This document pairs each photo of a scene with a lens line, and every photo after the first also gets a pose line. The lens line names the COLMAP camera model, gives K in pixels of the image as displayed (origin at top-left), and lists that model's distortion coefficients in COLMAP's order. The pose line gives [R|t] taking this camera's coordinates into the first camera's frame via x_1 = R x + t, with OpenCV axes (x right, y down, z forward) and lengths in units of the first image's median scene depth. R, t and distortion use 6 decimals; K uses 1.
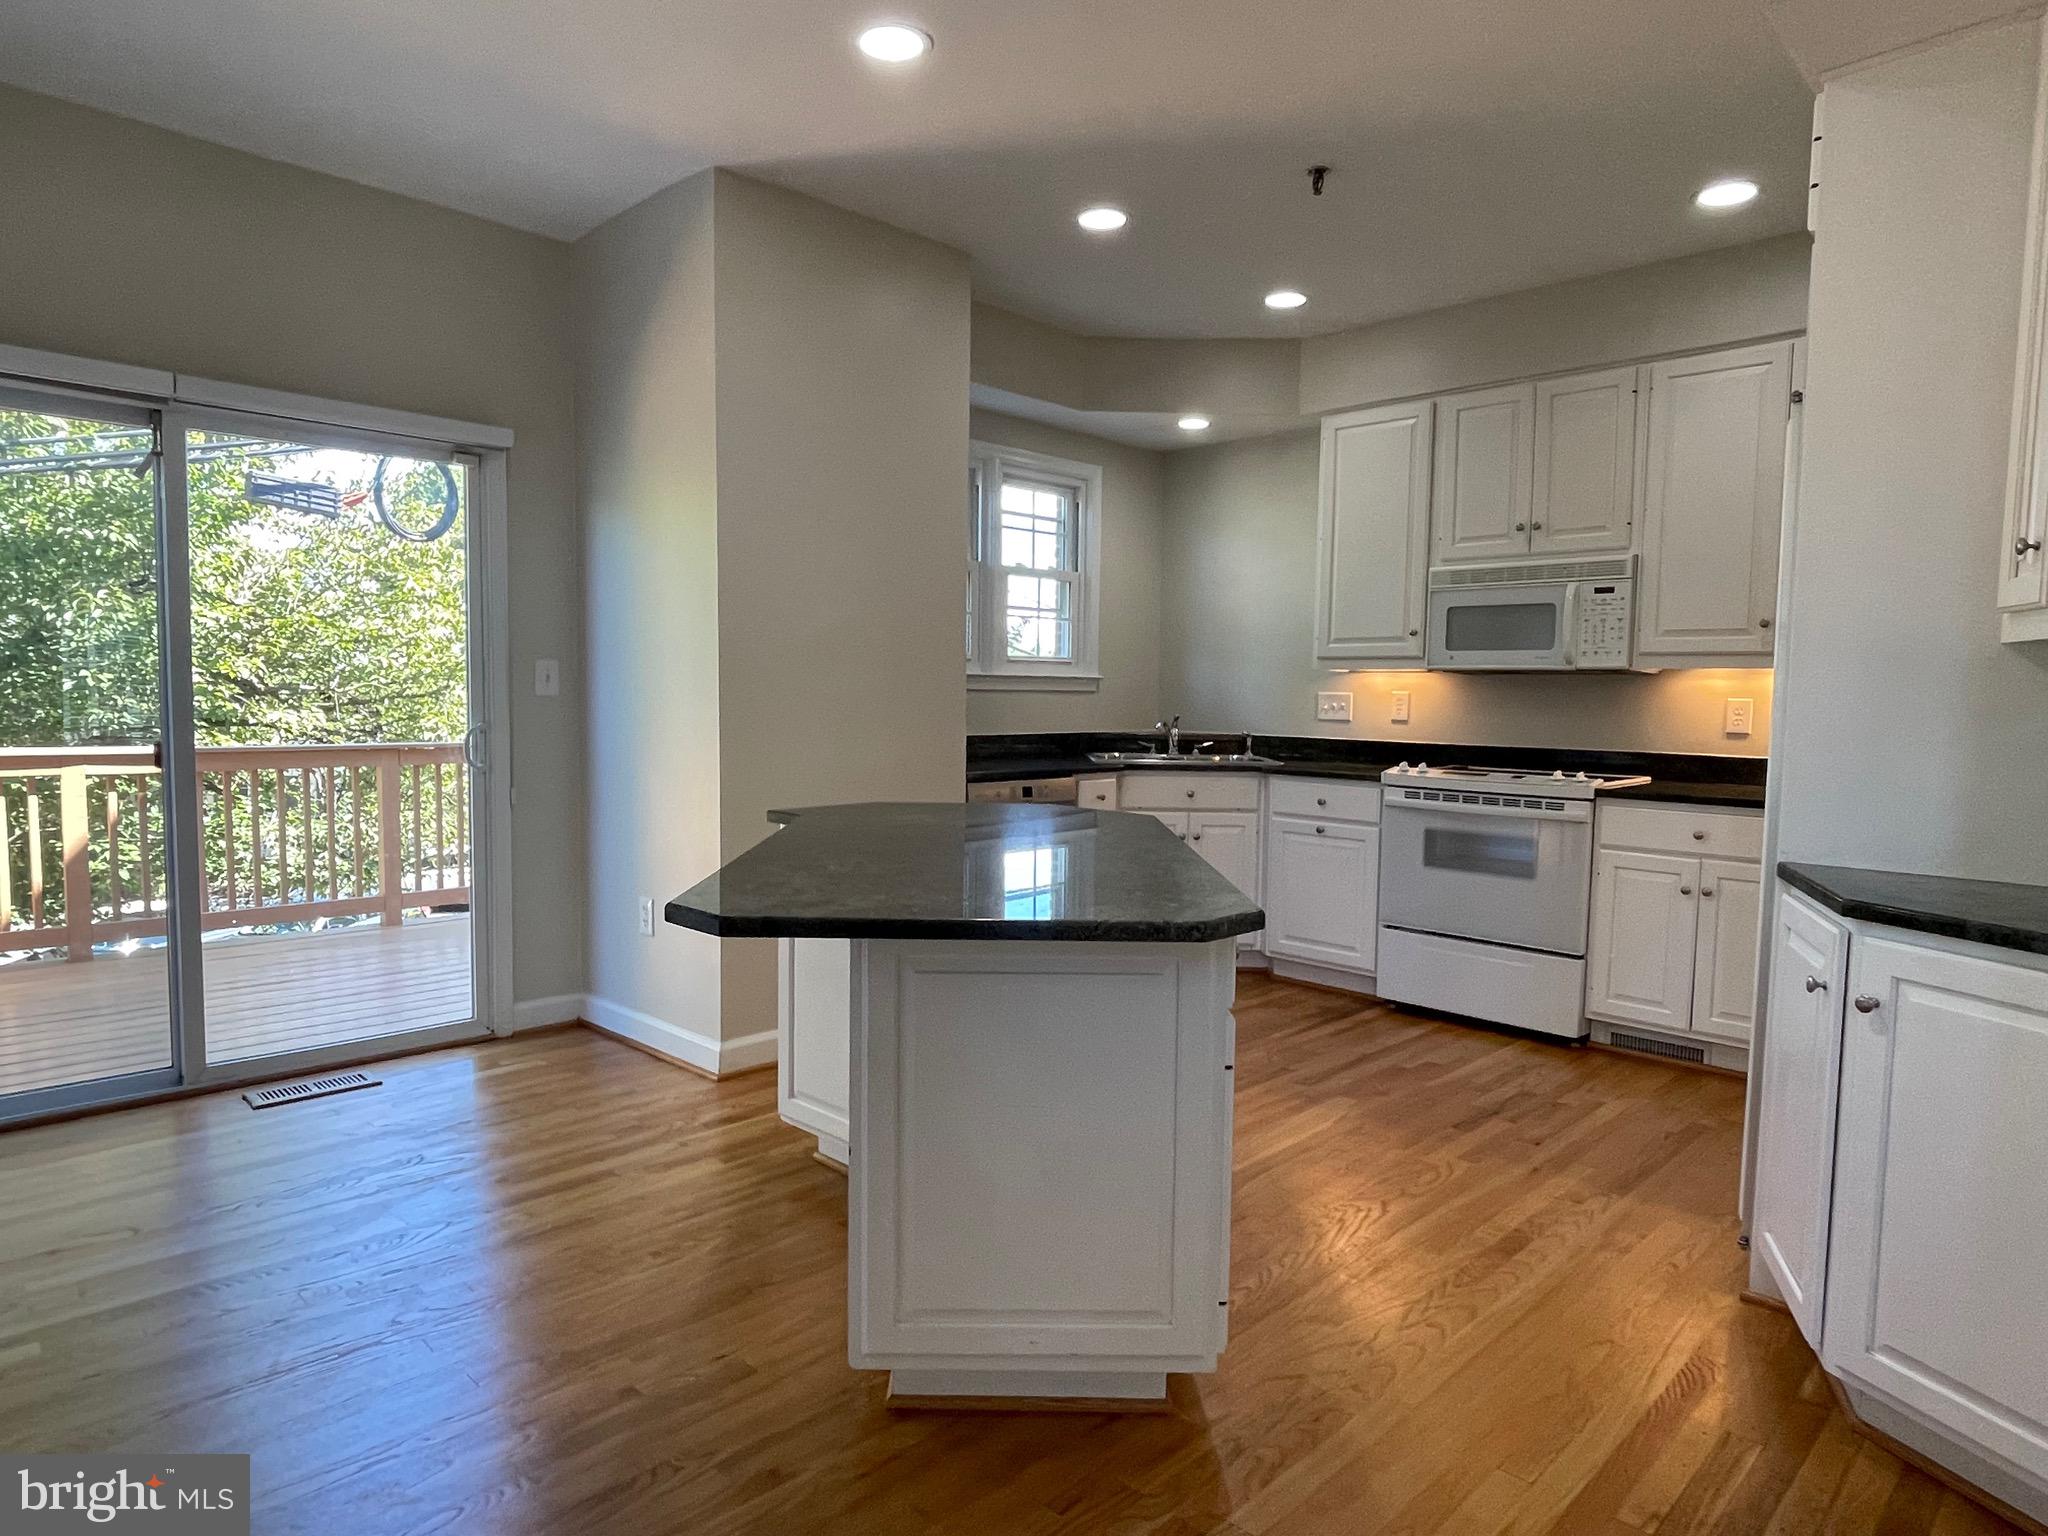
lens RADIAL K [[1213.7, 0, 1011.1], [0, 1213.7, 787.3], [0, 0, 1]] dist [0.001391, -0.008582]
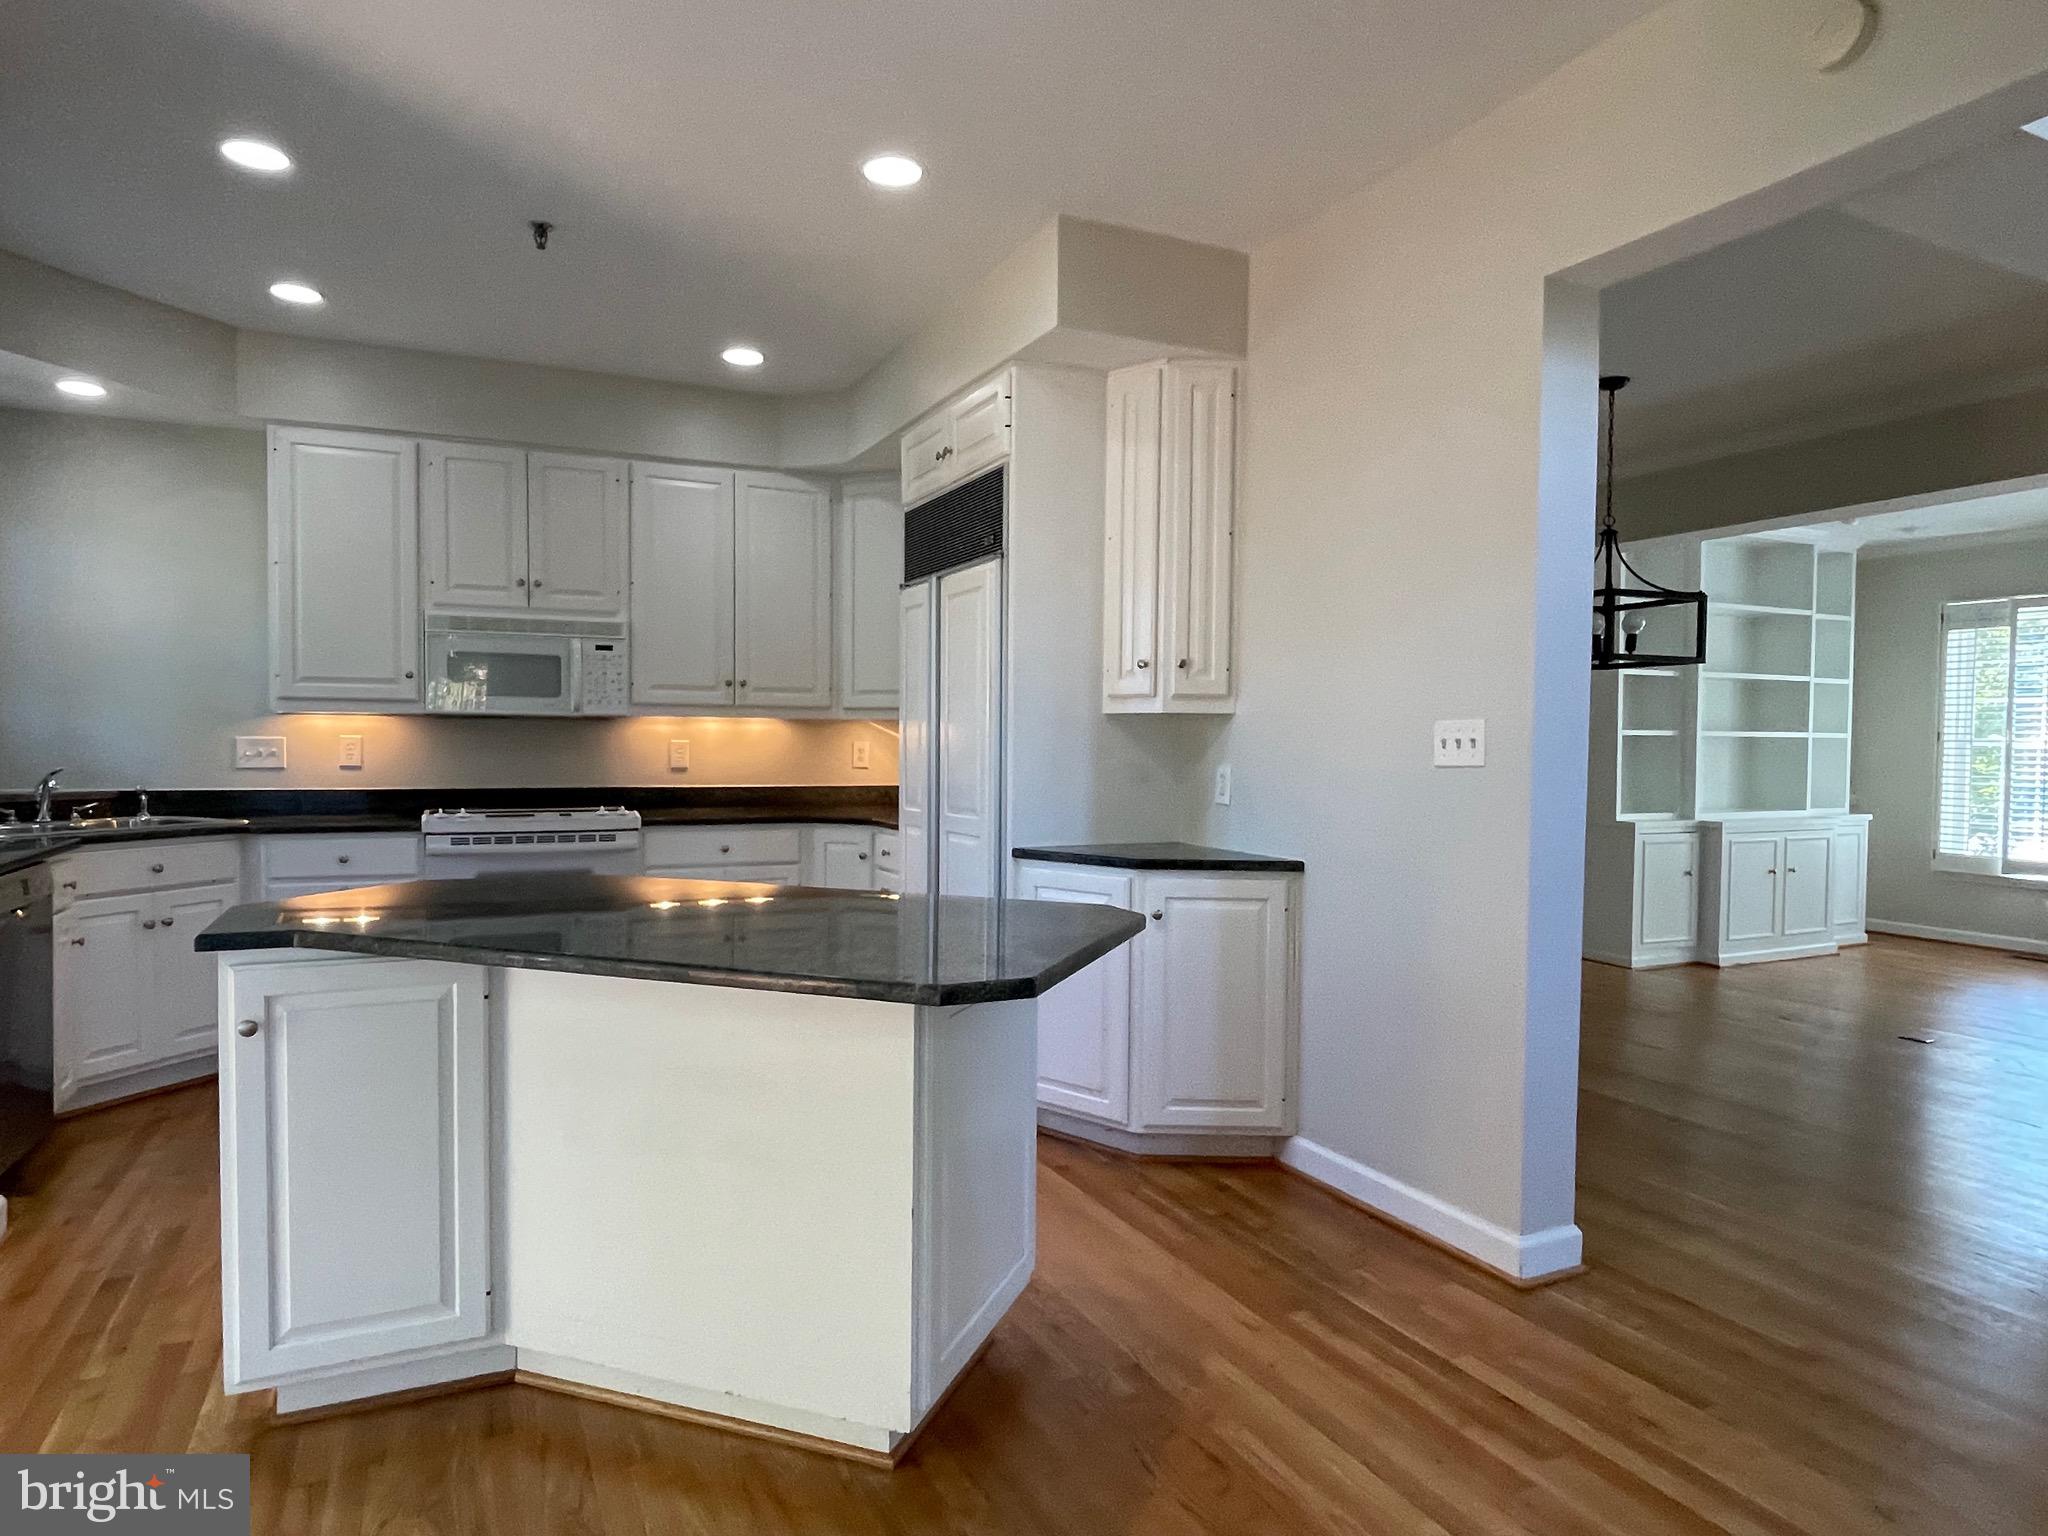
lens RADIAL K [[1213.7, 0, 1018.7], [0, 1213.7, 772.0], [0, 0, 1]] dist [0.001391, -0.008582]
pose [[0.344132, -0.036695, 0.938204, -0.433276], [0.071852, 0.997335, 0.012652, -0.029462], [-0.936168, 0.063057, 0.345852, 0.227561]]
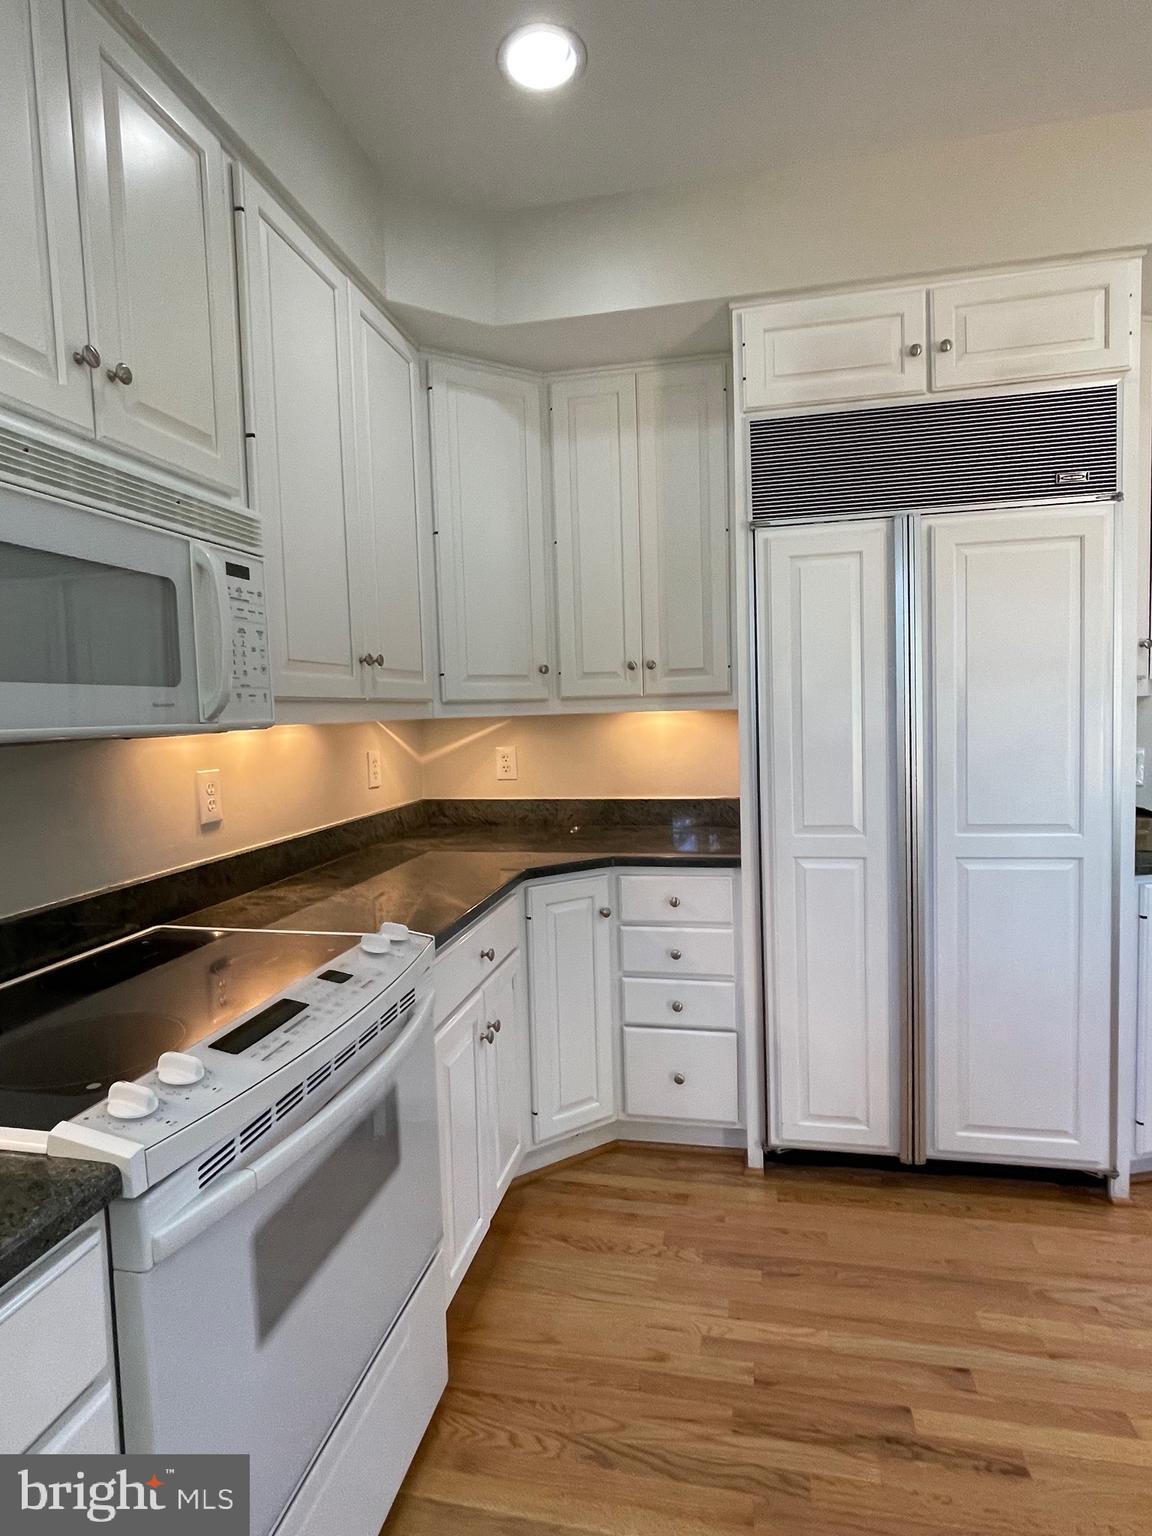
lens RADIAL K [[821.4, 0, 566.1], [0, 821.4, 768.8], [0, 0, 1]] dist [-0.003450, -0.000964]
pose [[-0.526256, -0.049772, 0.848868, 0.116458], [0.095870, 0.988447, 0.117391, -0.101681], [-0.844904, 0.143159, -0.515405, 1.010481]]
